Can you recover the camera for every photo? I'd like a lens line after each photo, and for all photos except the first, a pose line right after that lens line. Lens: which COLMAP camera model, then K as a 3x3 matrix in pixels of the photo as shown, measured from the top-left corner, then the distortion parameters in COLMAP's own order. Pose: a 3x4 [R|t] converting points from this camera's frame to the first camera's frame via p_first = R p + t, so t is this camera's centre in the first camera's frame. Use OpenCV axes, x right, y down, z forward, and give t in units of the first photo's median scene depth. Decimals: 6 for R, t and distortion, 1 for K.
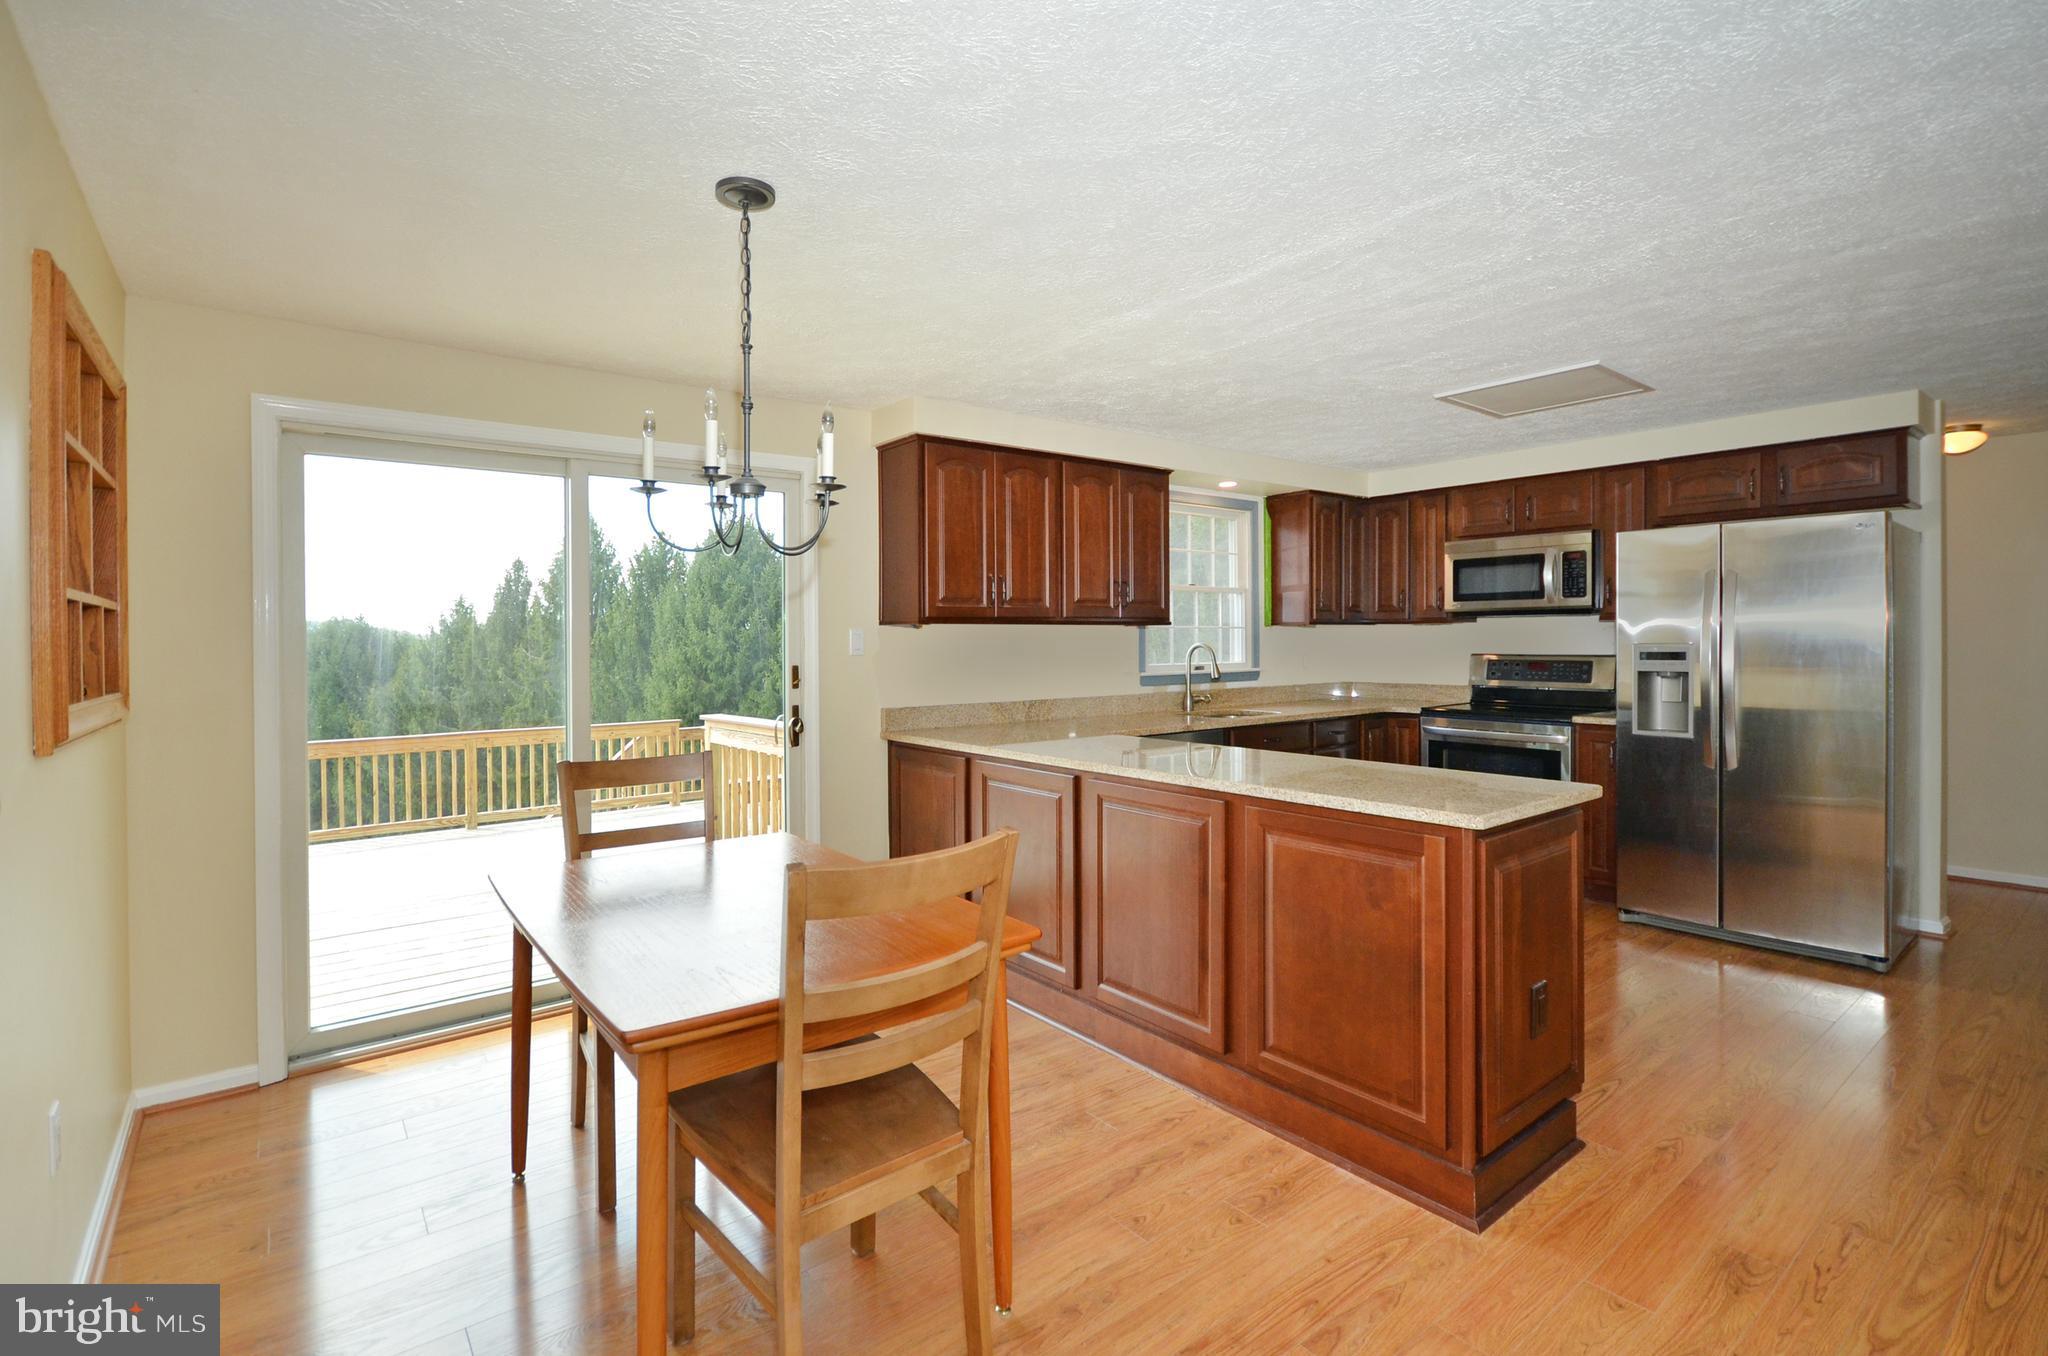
lens RADIAL K [[958.0, 0, 1032.9], [0, 958.0, 644.9], [0, 0, 1]] dist [-0.016768, -0.000254]
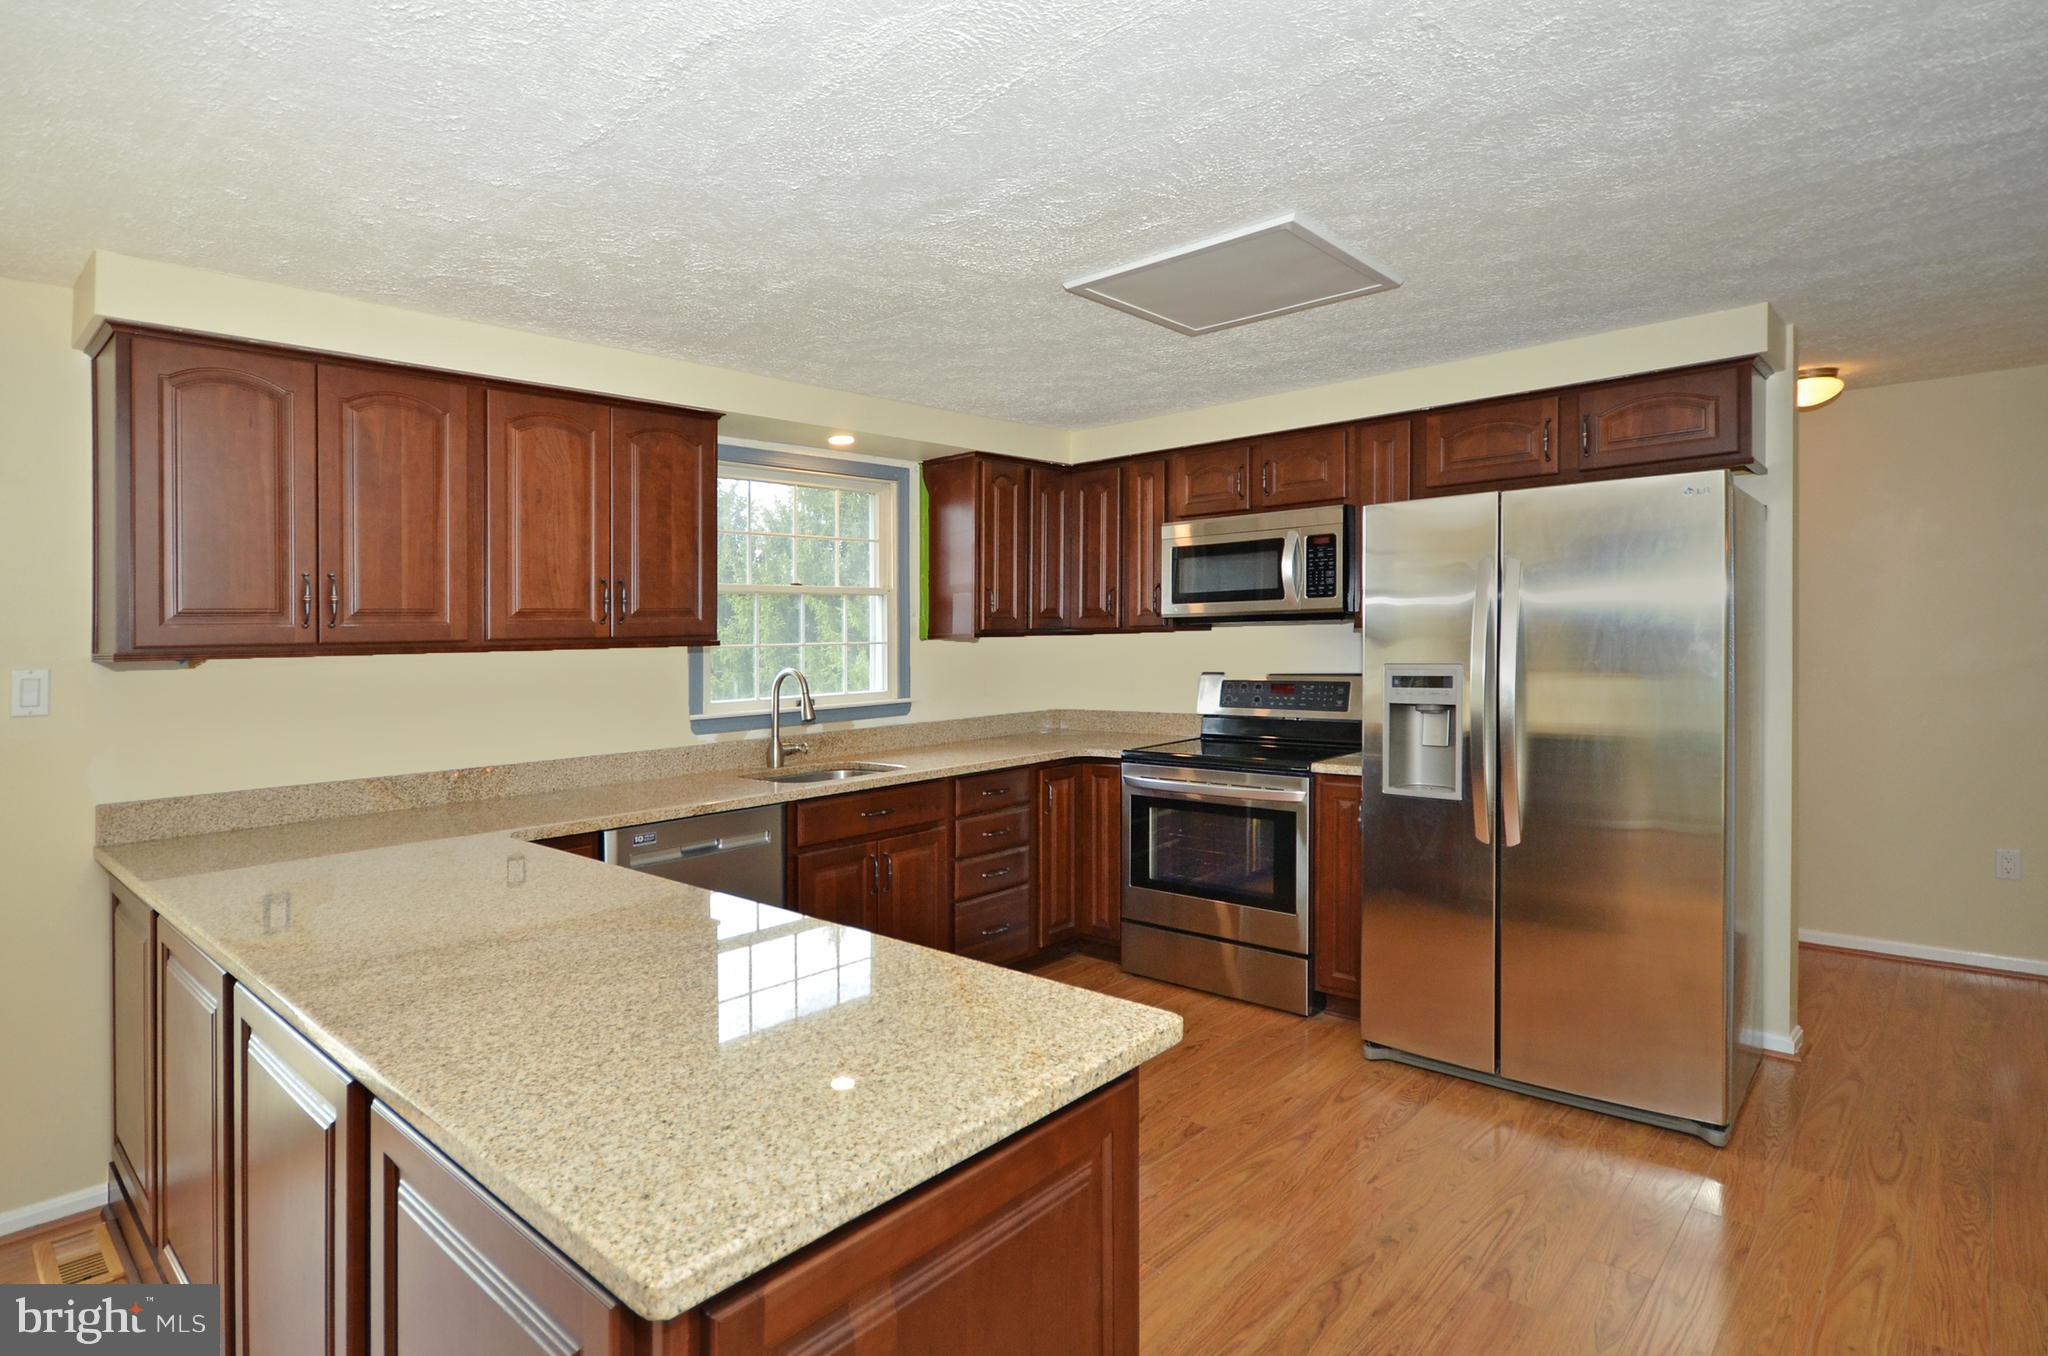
lens RADIAL K [[944.9, 0, 1006.6], [0, 944.9, 663.3], [0, 0, 1]] dist [-0.002084, 0.000574]
pose [[0.994983, -0.014733, 0.098949, 0.271788], [0.012288, 0.999605, 0.025275, -0.021883], [-0.099282, -0.023932, 0.994771, 0.317311]]
